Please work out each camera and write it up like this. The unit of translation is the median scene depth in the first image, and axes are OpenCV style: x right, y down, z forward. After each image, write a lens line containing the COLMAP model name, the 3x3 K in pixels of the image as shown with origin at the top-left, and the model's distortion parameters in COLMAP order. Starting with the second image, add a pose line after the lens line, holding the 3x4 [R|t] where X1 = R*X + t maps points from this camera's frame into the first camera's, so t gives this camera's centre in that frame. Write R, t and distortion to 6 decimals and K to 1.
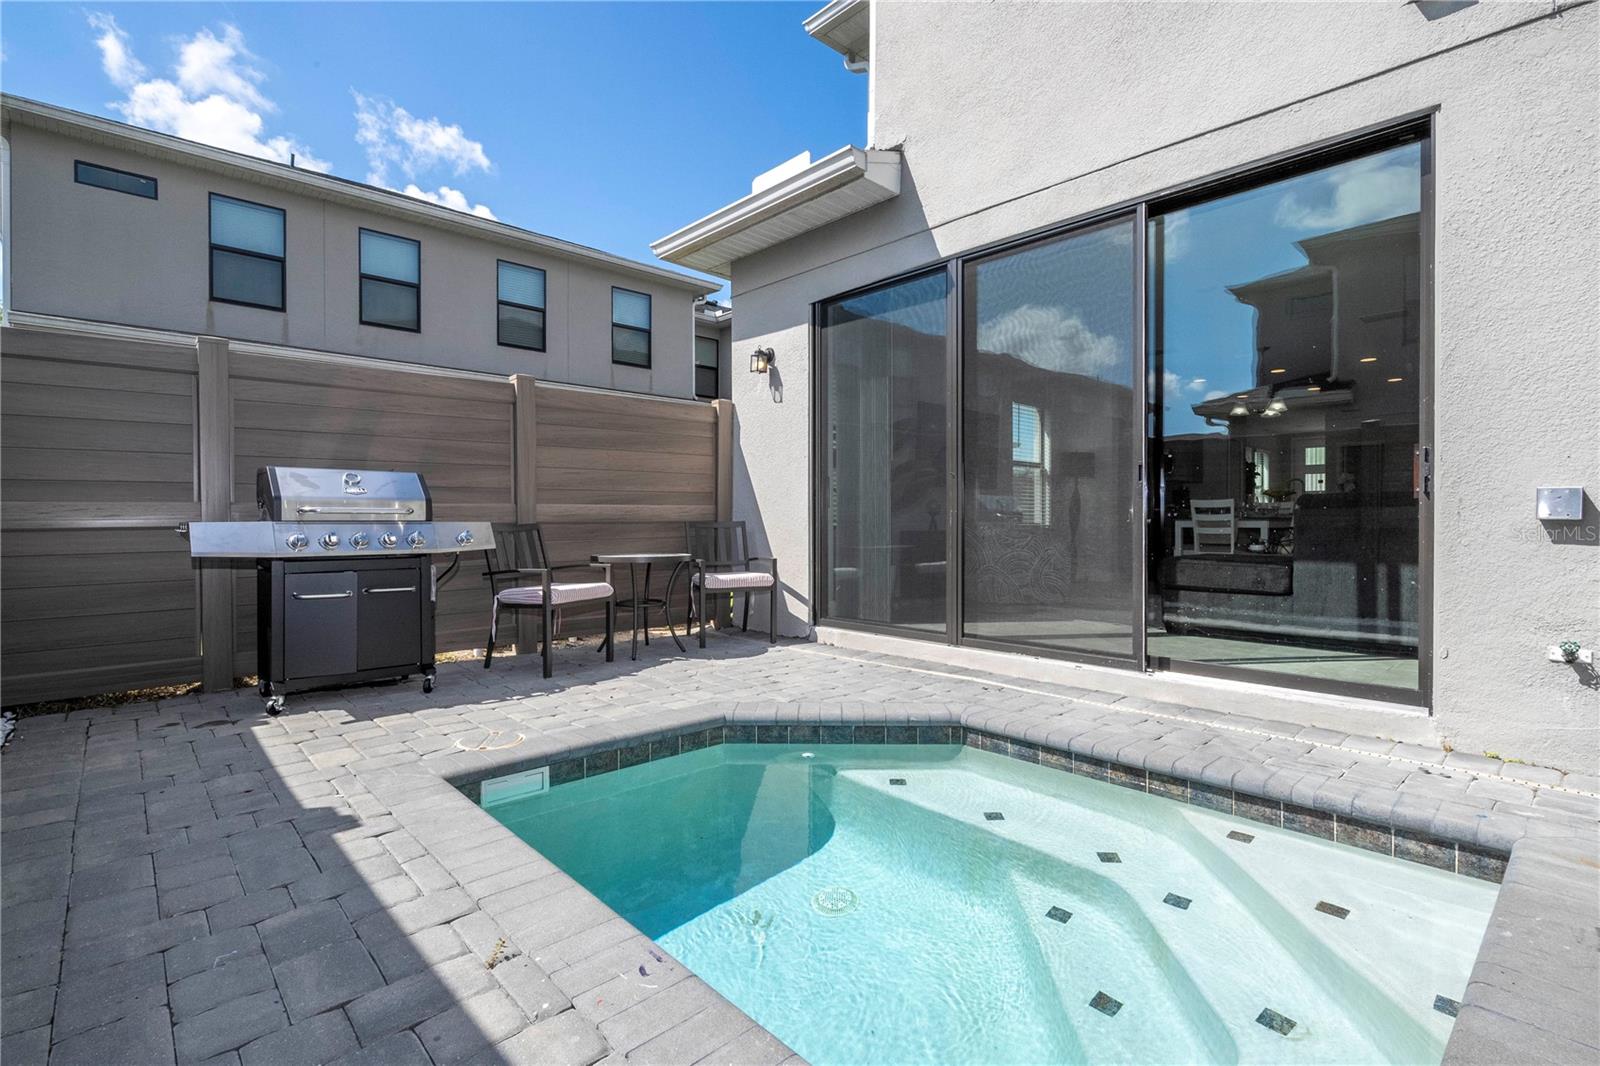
lens RADIAL K [[749.1, 0, 801.6], [0, 749.1, 523.7], [0, 0, 1]] dist [-0.003597, -0.000581]
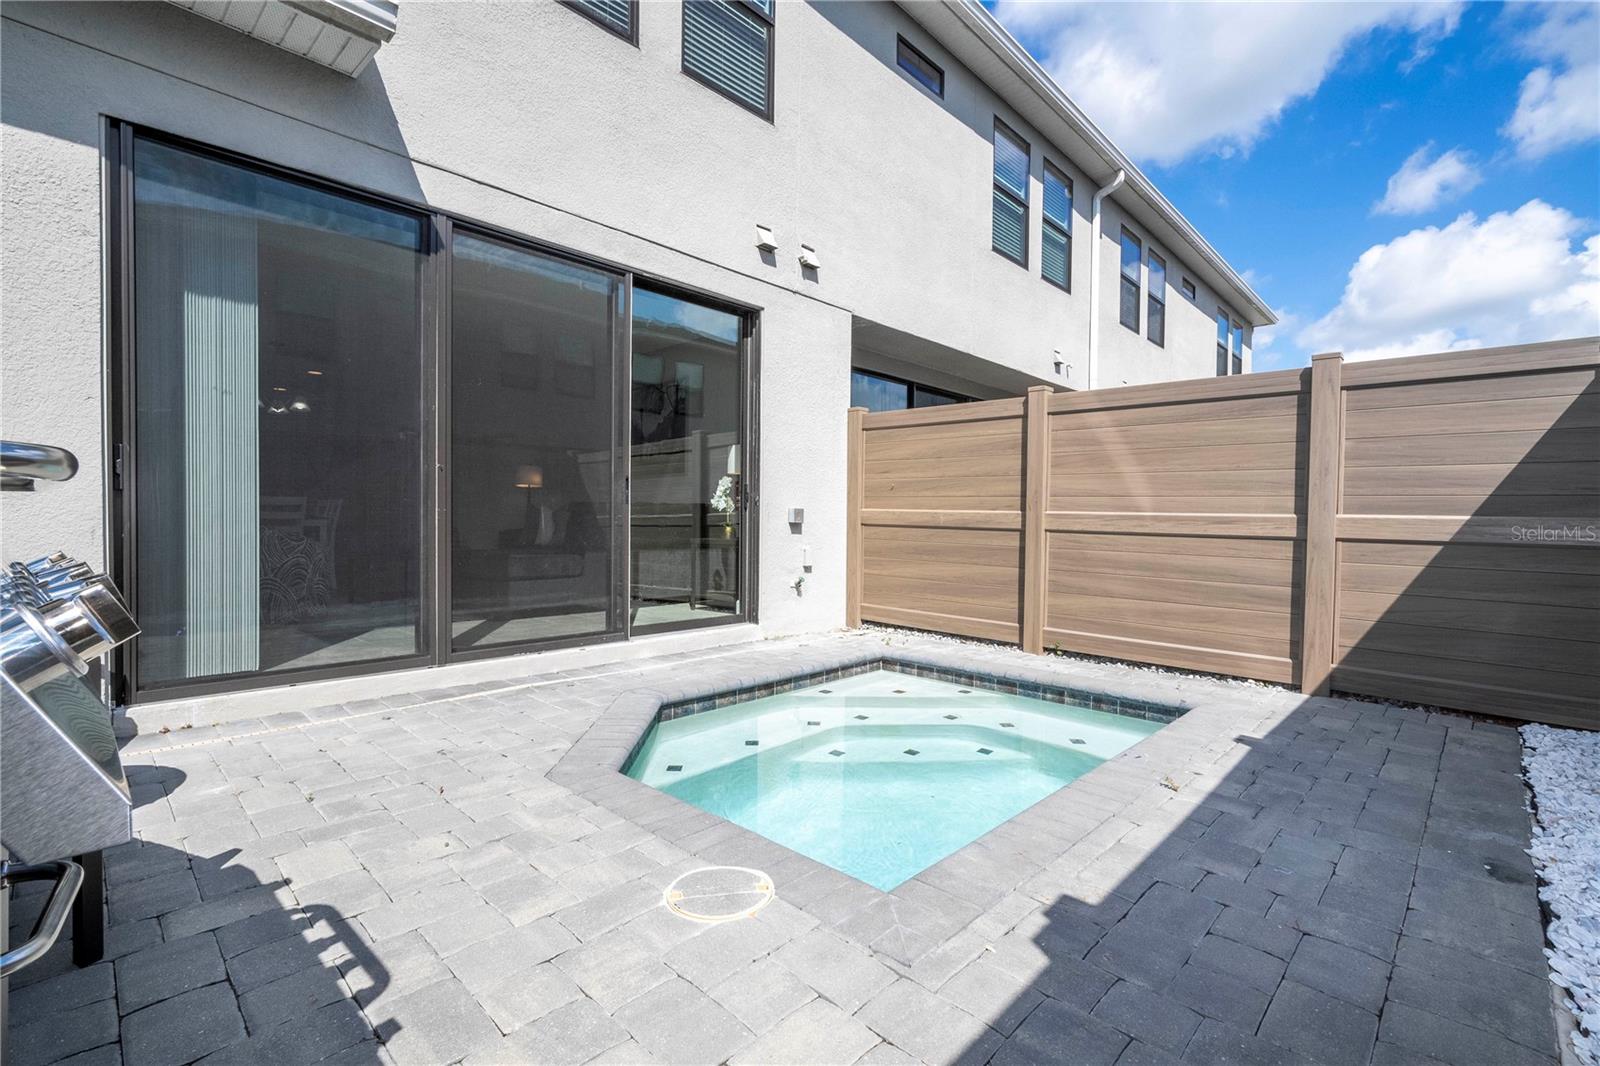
lens RADIAL K [[717.3, 0, 804.4], [0, 717.3, 536.3], [0, 0, 1]] dist [-0.001096, -0.000387]
pose [[-0.060709, -0.019206, 0.997971, -0.922306], [-0.004843, 0.999809, 0.018947, -0.005535], [-0.998144, -0.003683, -0.060790, 0.907105]]
